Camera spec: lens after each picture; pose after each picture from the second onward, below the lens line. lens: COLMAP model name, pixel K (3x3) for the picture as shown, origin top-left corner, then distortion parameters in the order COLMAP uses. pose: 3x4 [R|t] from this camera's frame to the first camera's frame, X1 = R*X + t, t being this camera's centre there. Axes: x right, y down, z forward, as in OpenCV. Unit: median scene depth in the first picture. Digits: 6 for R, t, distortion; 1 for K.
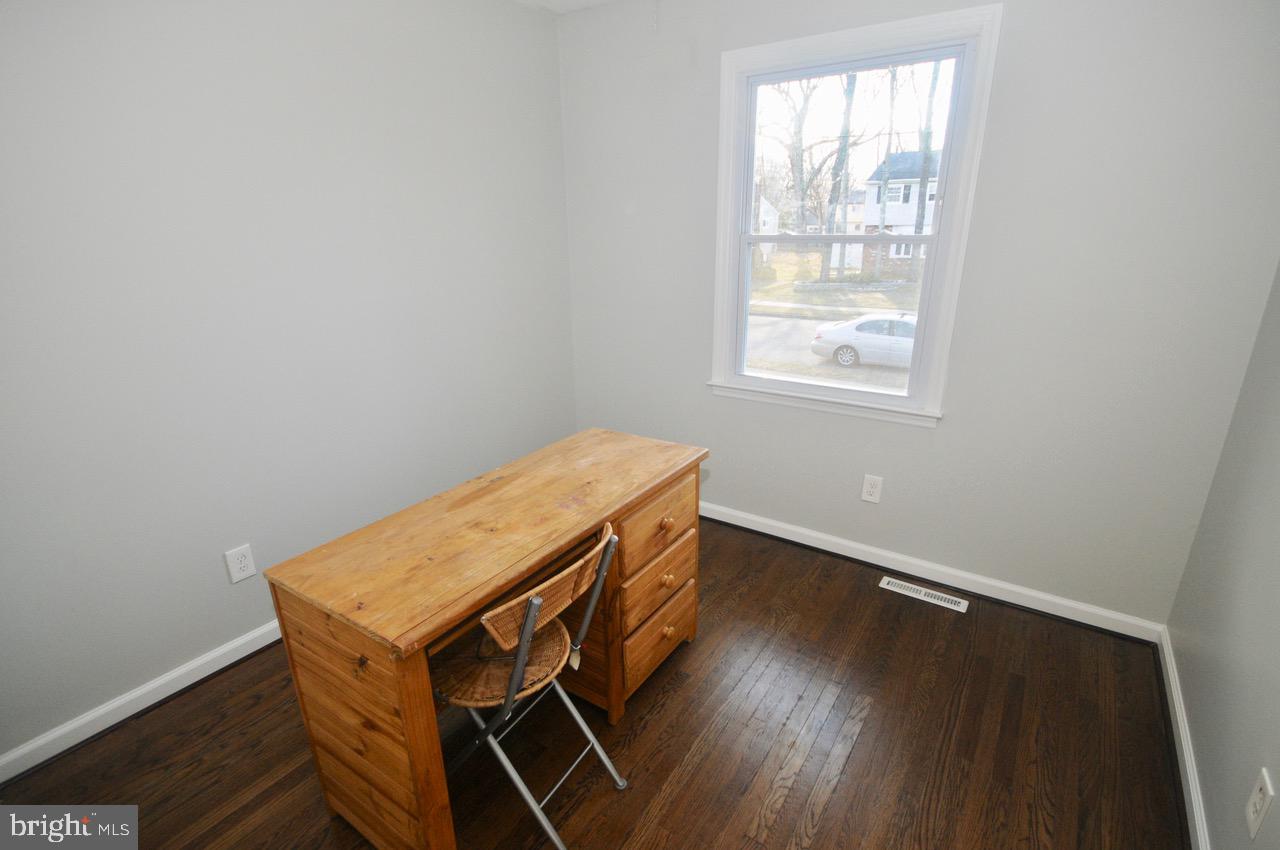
lens RADIAL K [[621.0, 0, 639.7], [0, 621.0, 436.0], [0, 0, 1]] dist [0.002959, 0.000985]
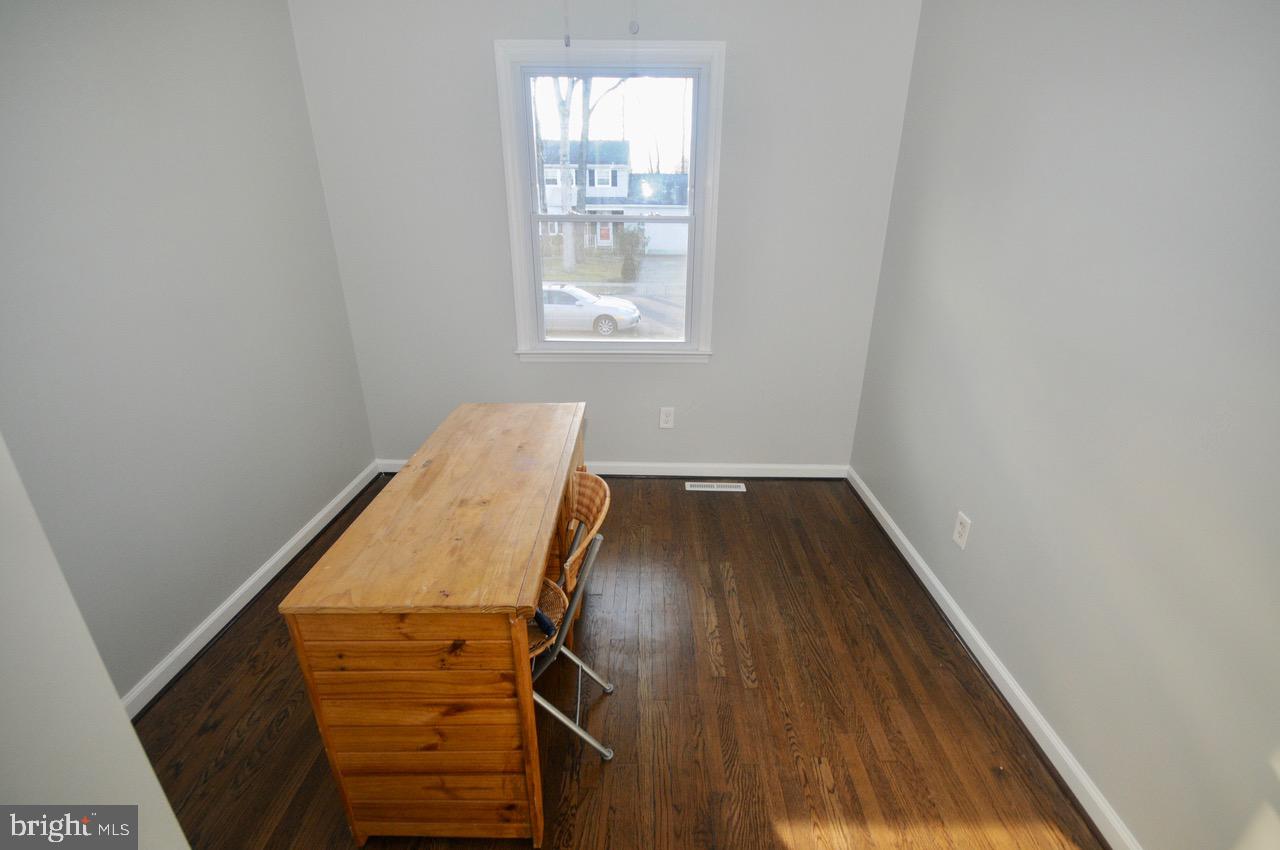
lens RADIAL K [[575.5, 0, 648.7], [0, 575.5, 436.1], [0, 0, 1]] dist [-0.000688, 0.001004]
pose [[0.827215, -0.195319, 0.526845, -0.389960], [0.165758, 0.980738, 0.103330, -0.009138], [-0.536879, 0.001853, 0.843657, 0.030871]]
